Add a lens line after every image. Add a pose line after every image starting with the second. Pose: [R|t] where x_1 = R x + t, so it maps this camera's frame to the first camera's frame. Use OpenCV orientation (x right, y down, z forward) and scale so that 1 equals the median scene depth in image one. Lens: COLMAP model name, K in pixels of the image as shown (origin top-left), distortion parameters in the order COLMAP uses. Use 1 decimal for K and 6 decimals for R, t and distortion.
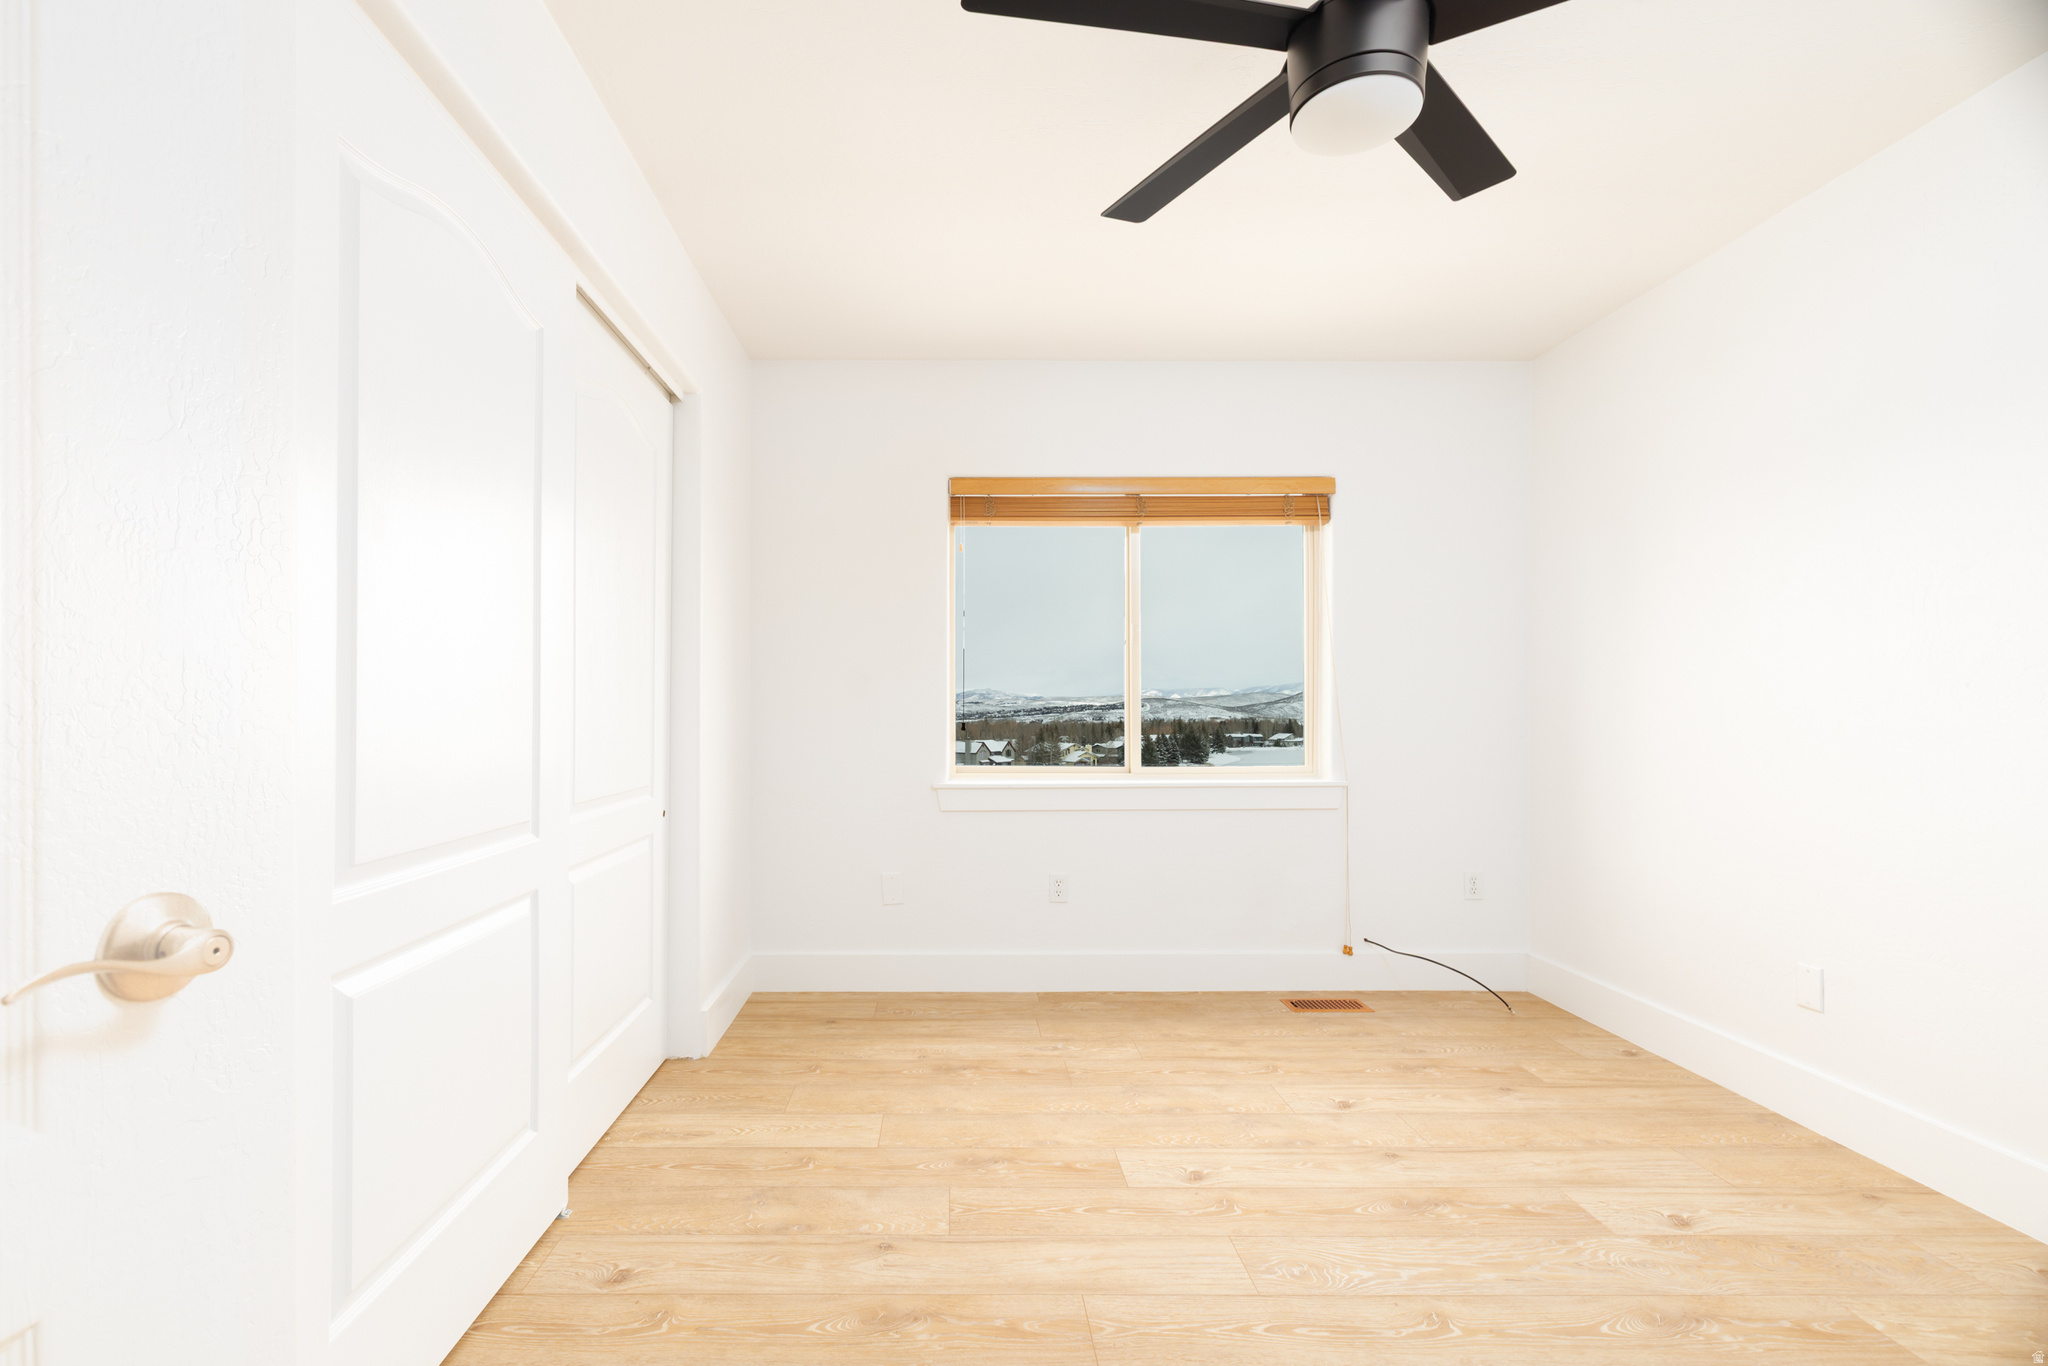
lens RADIAL K [[918.5, 0, 1021.2], [0, 918.5, 717.9], [0, 0, 1]] dist [-0.000079, 0.000208]
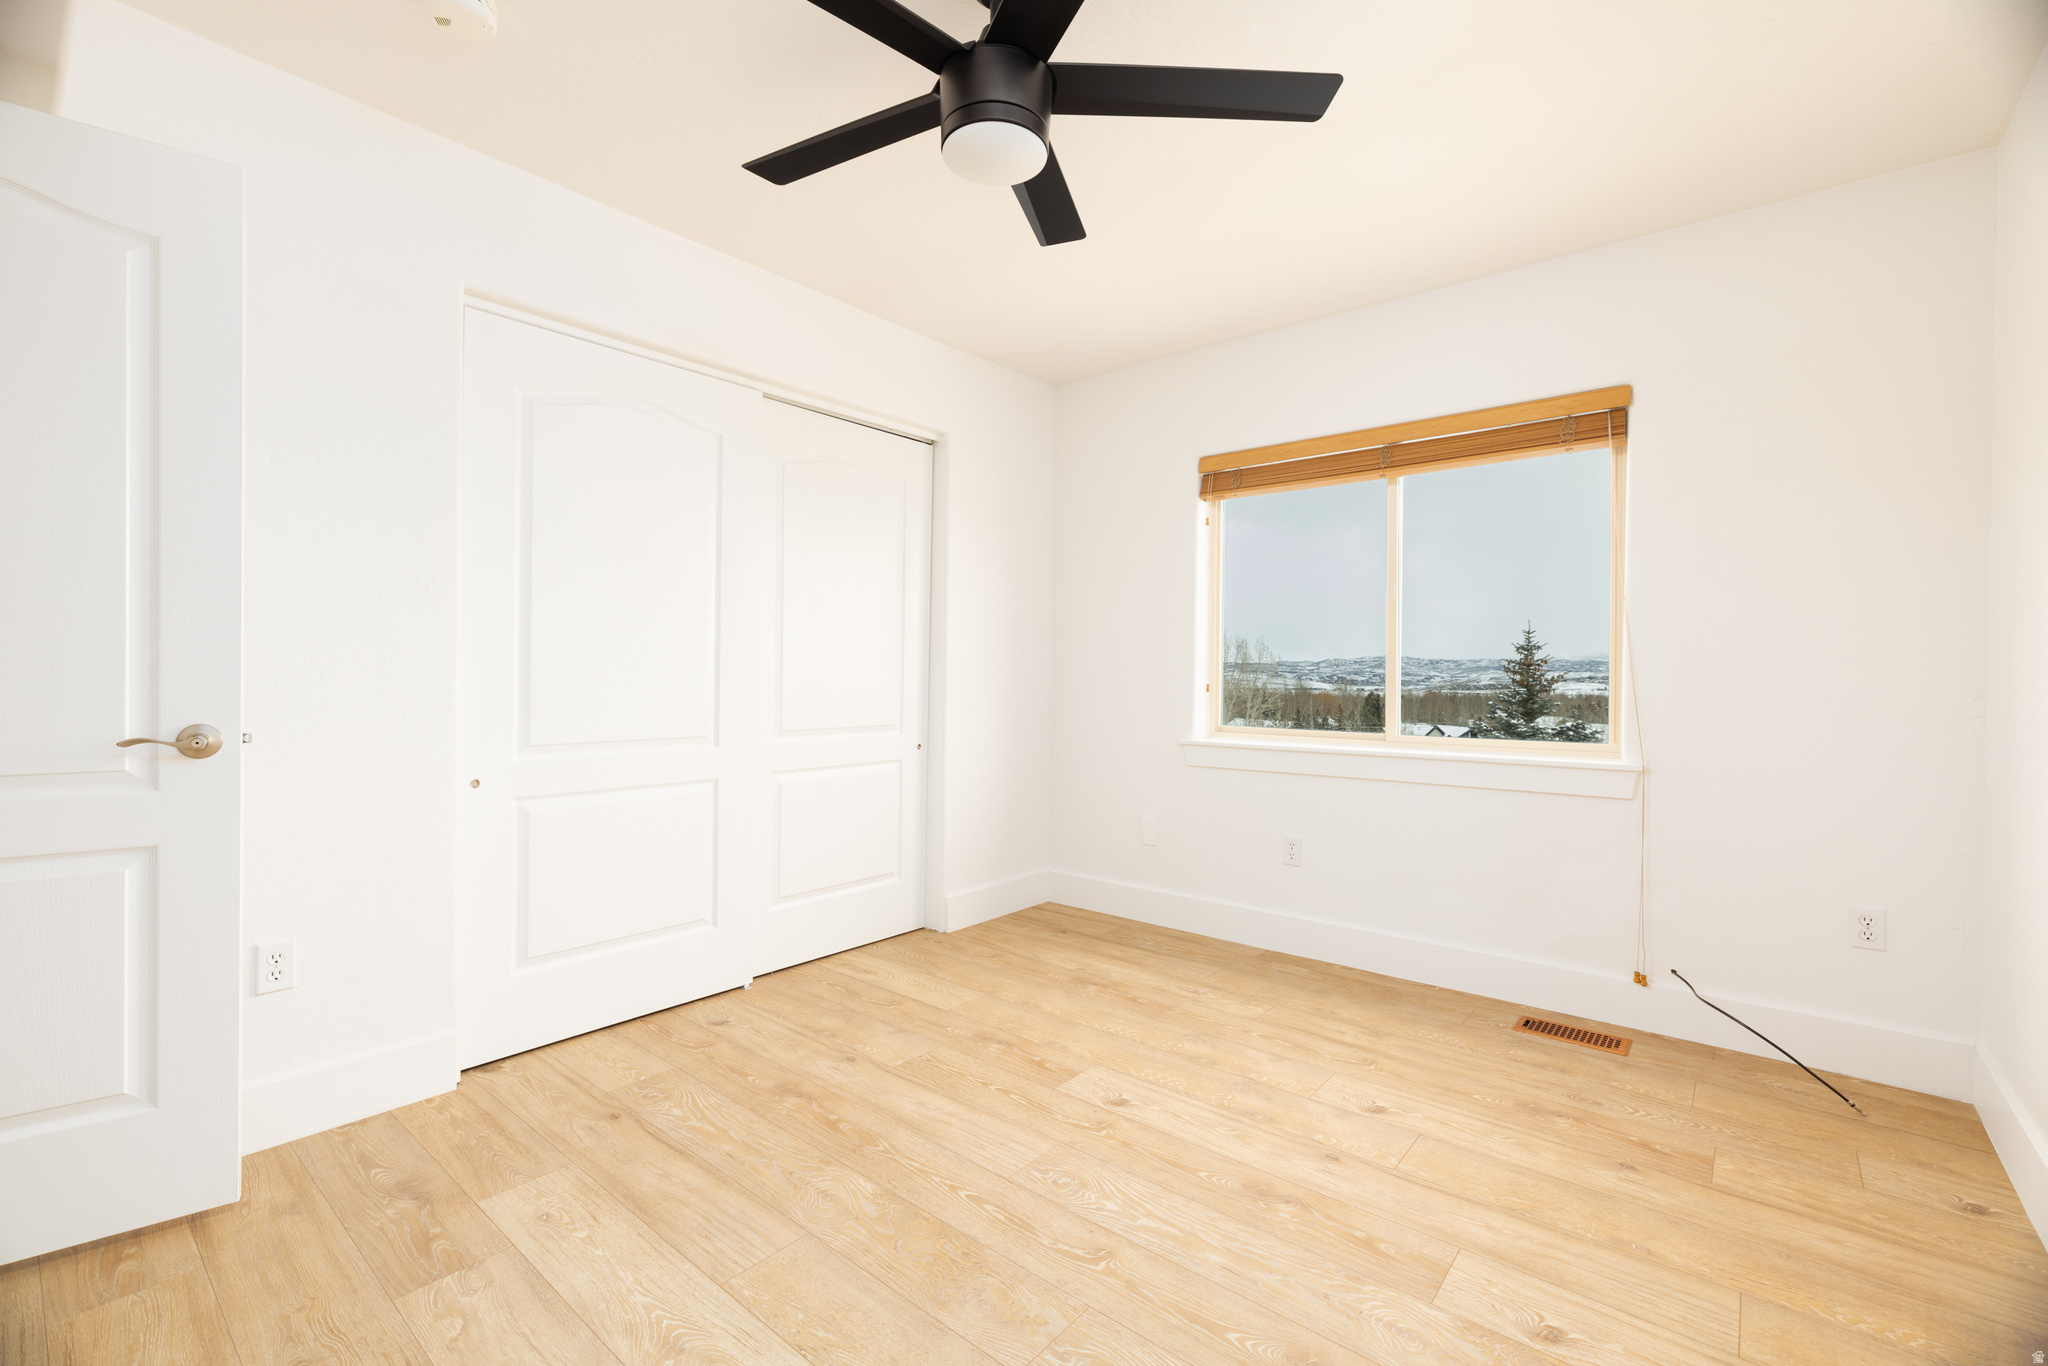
lens RADIAL K [[883.8, 0, 1020.7], [0, 883.8, 680.7], [0, 0, 1]] dist [0.000799, 0.000096]
pose [[0.763389, 0.011313, -0.645840, 0.555170], [-0.012248, 0.999920, 0.003039, 0.000303], [0.645823, 0.005590, 0.763466, 0.091588]]
